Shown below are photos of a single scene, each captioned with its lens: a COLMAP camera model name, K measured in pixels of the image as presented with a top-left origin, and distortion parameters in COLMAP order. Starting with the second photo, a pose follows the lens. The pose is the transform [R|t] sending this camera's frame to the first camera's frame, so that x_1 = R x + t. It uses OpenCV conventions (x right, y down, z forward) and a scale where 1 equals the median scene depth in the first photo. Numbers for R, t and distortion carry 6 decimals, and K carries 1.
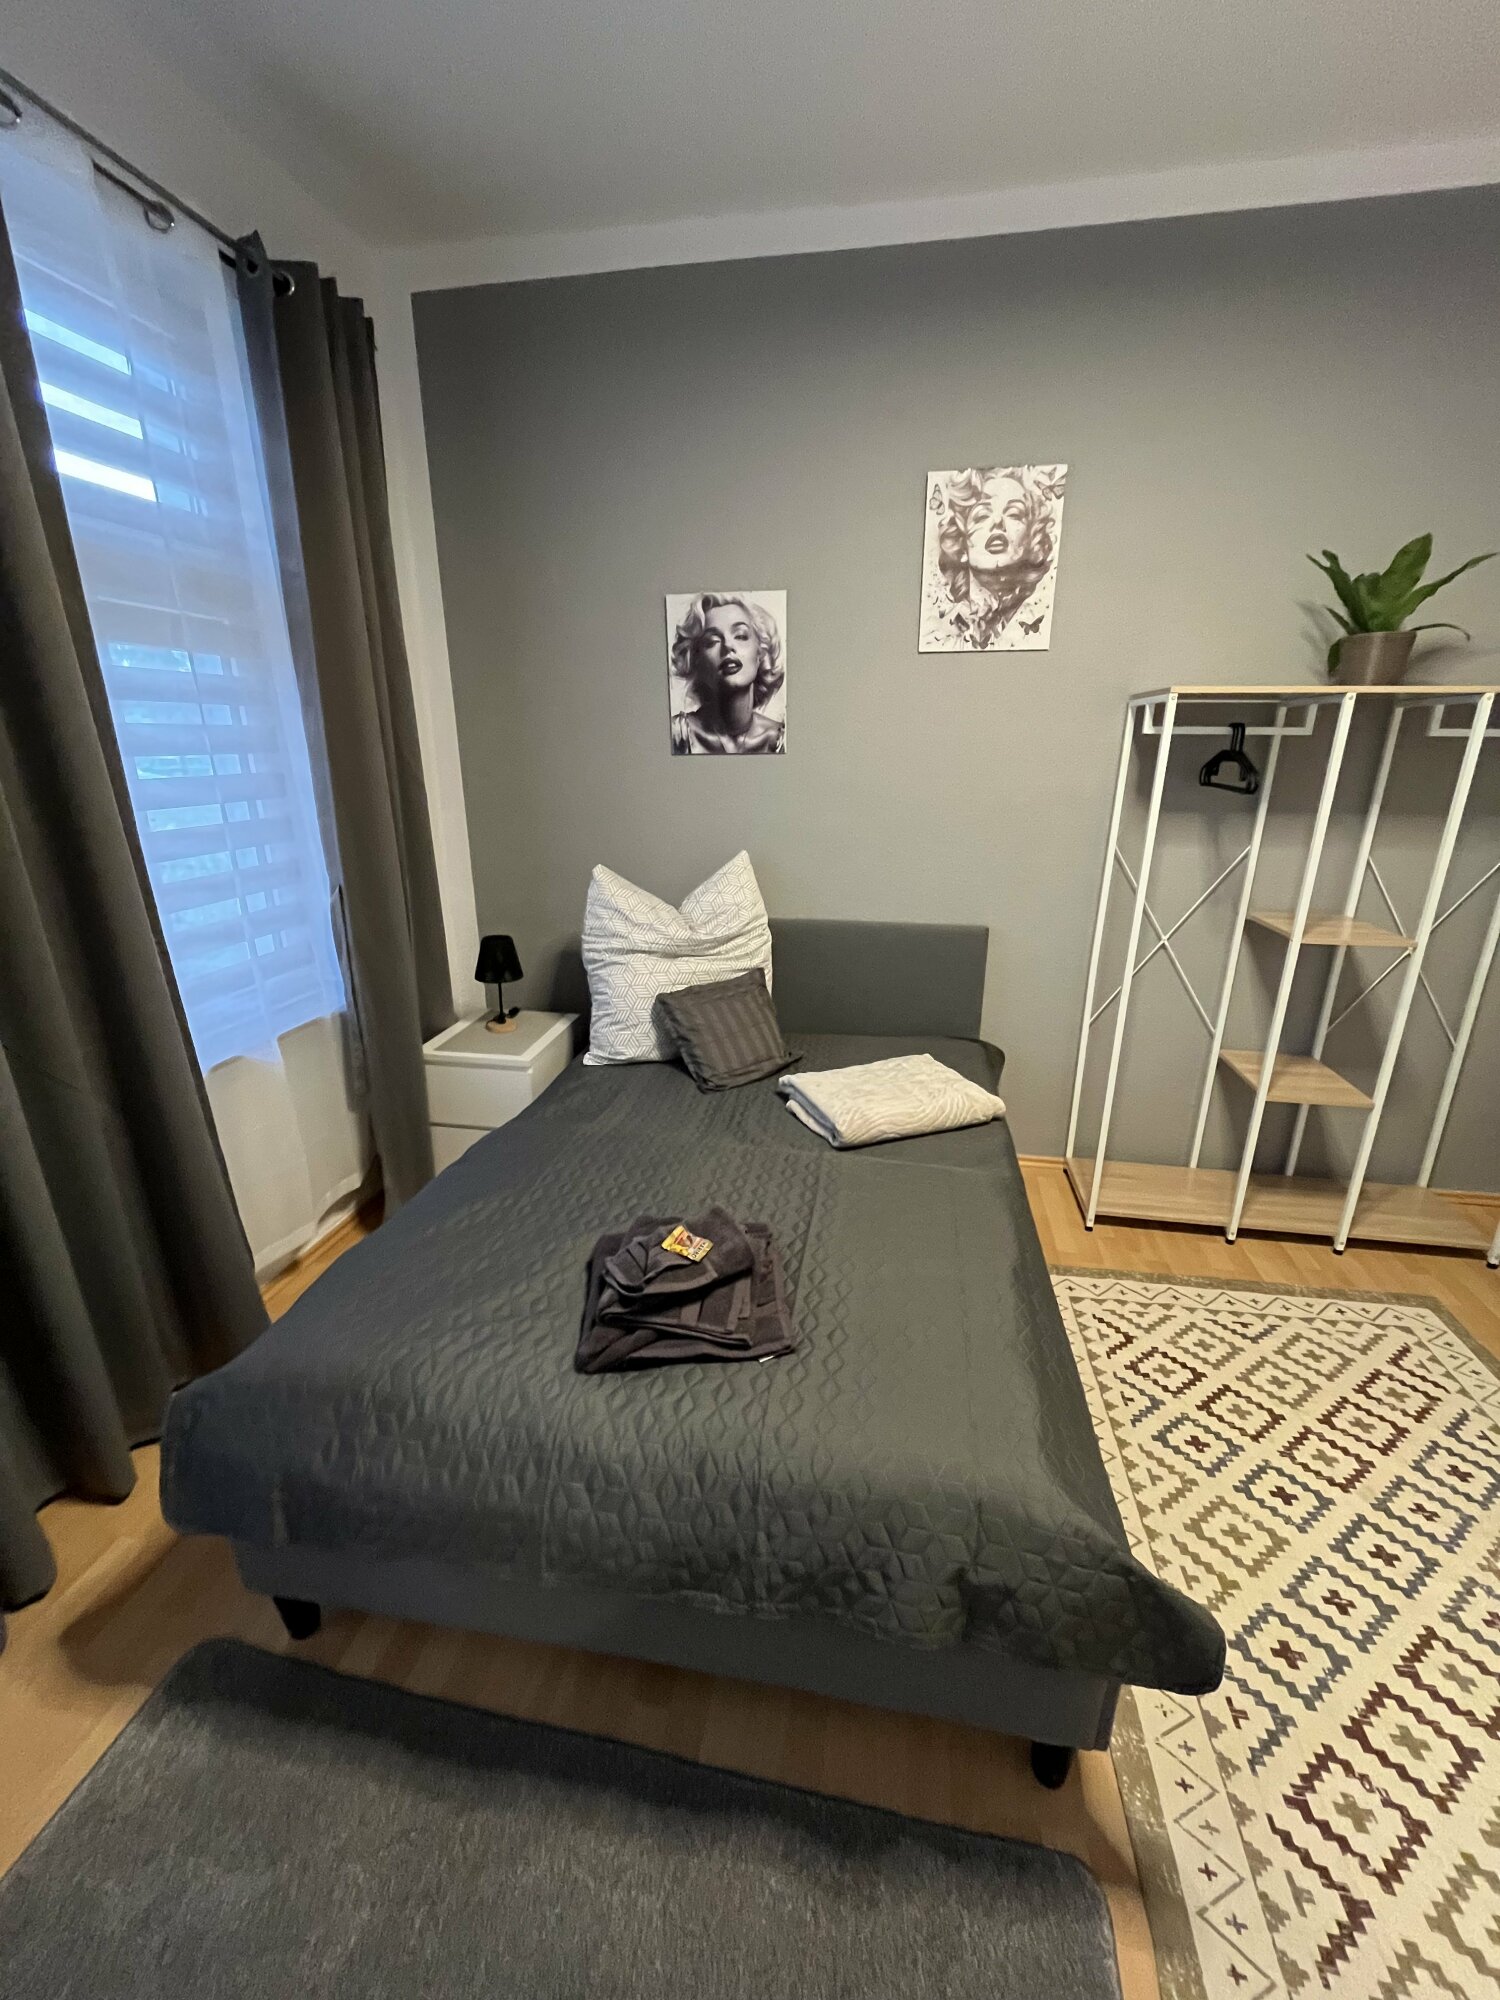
lens RADIAL K [[815.1, 0, 757.4], [0, 815.1, 1015.1], [0, 0, 1]] dist [-0.000437, -0.000067]
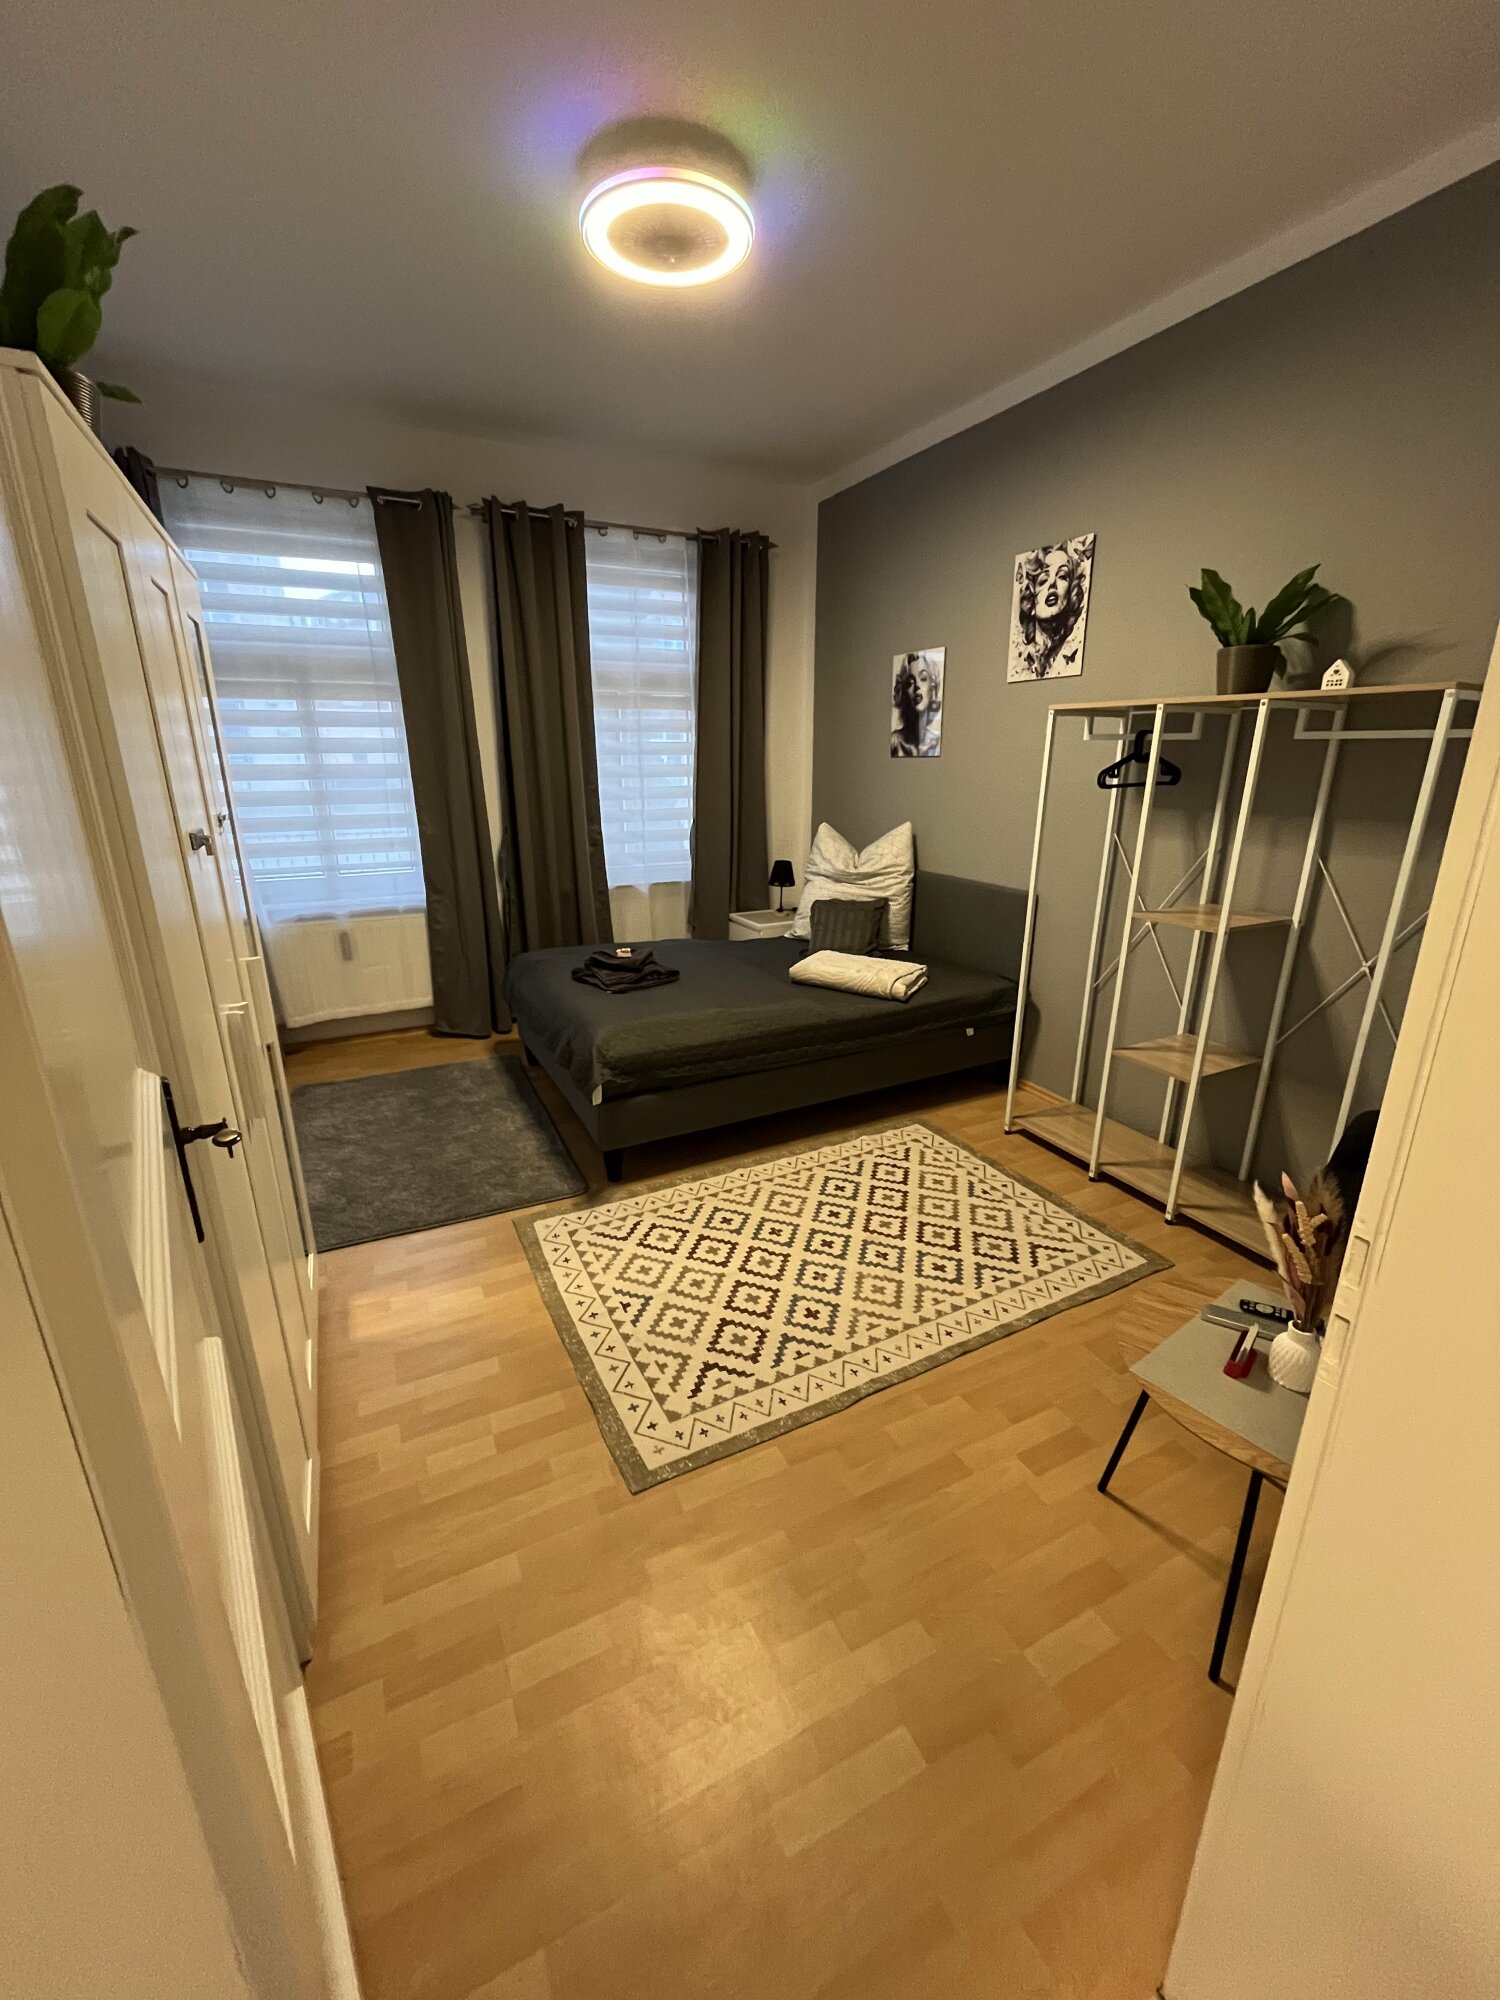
lens RADIAL K [[801.1, 0, 747.6], [0, 801.1, 1023.0], [0, 0, 1]] dist [-0.000025, -0.000039]
pose [[0.599497, 0.255750, -0.758417, 1.148076], [-0.257337, 0.958851, 0.119925, 0.057645], [0.757880, 0.123274, 0.640642, -0.130866]]
